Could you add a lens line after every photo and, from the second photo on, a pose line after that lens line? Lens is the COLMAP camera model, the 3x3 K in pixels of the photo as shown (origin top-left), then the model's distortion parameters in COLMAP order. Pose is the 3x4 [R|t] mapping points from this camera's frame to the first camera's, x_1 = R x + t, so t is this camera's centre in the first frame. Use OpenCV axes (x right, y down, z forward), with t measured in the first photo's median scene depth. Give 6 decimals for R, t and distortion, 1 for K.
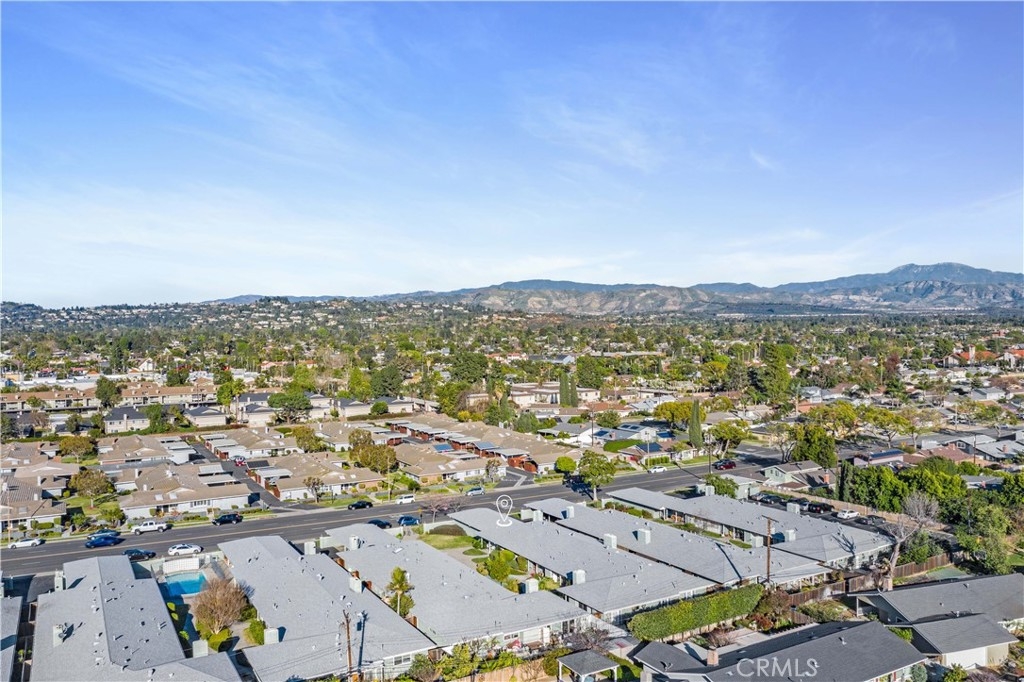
lens RADIAL K [[788.9, 0, 512.0], [0, 788.9, 341.0], [0, 0, 1]] dist [-0.027863, 0.005942]
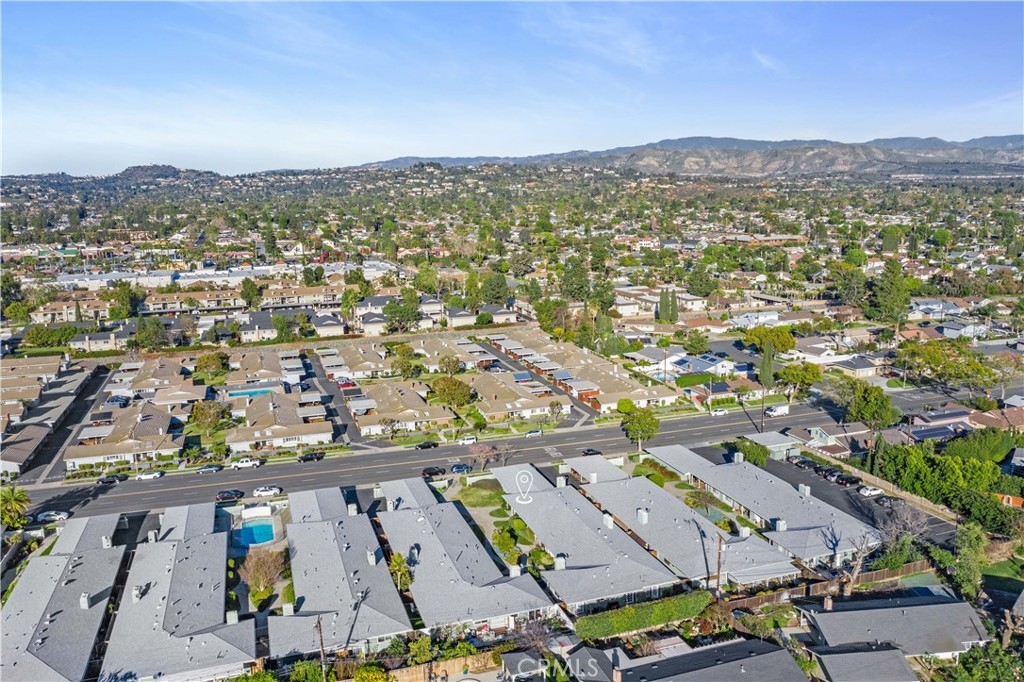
lens RADIAL K [[788.9, 0, 512.0], [0, 788.9, 341.0], [0, 0, 1]] dist [-0.027863, 0.005942]
pose [[0.981781, 0.027032, -0.188081, 0.115935], [0.005577, 0.985303, 0.170724, -0.111643], [0.189932, -0.168663, 0.967202, -0.034220]]
